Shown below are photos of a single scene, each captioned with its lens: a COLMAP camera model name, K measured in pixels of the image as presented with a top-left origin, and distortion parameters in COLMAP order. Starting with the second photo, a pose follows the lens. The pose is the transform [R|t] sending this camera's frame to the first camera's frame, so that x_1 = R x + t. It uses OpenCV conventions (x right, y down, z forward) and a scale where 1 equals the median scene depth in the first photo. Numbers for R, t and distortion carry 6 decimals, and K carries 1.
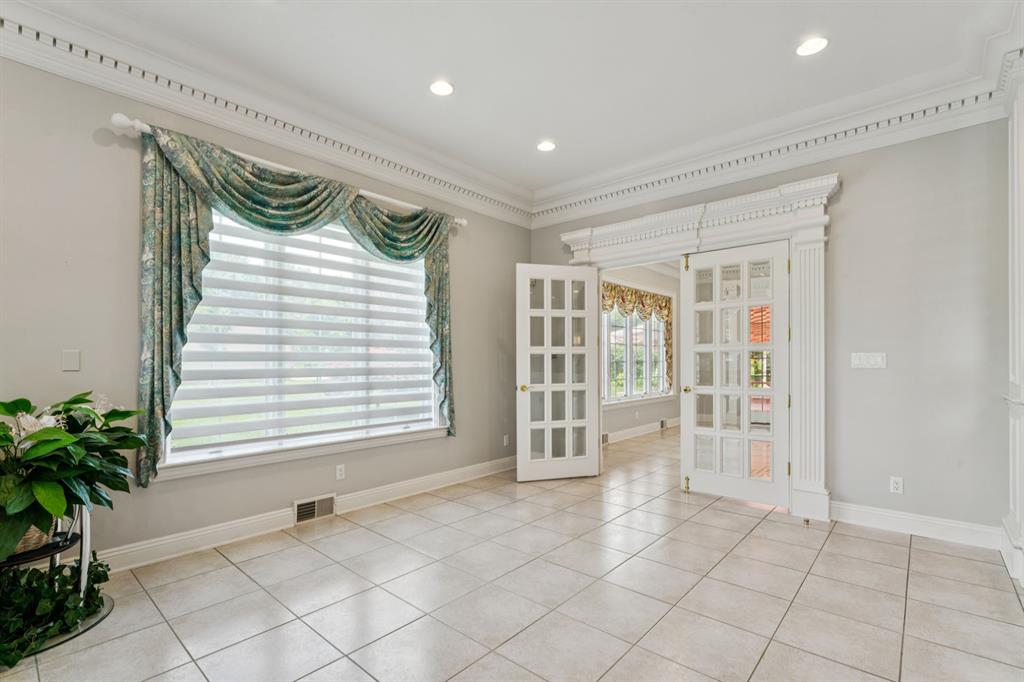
lens RADIAL K [[455.7, 0, 477.4], [0, 455.7, 361.6], [0, 0, 1]] dist [-0.000973, -0.000169]
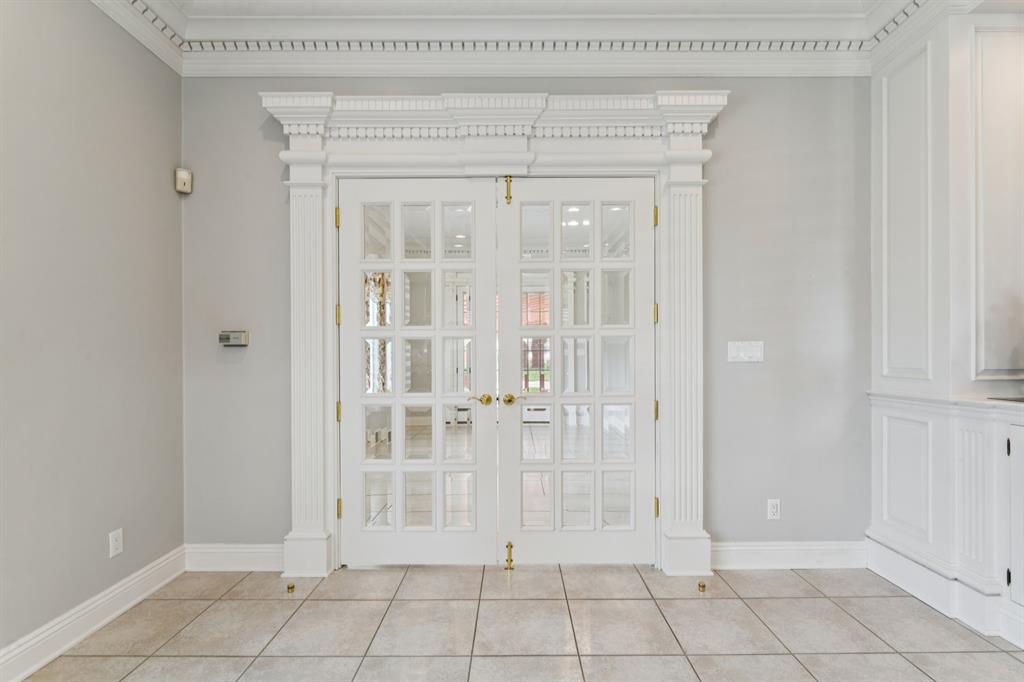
lens RADIAL K [[475.5, 0, 517.4], [0, 475.5, 355.9], [0, 0, 1]] dist [-0.000430, -0.000062]
pose [[0.704081, -0.003202, 0.710112, 0.021323], [0.002512, 0.999995, 0.002018, 0.002331], [-0.710115, 0.000363, 0.704086, 0.668859]]
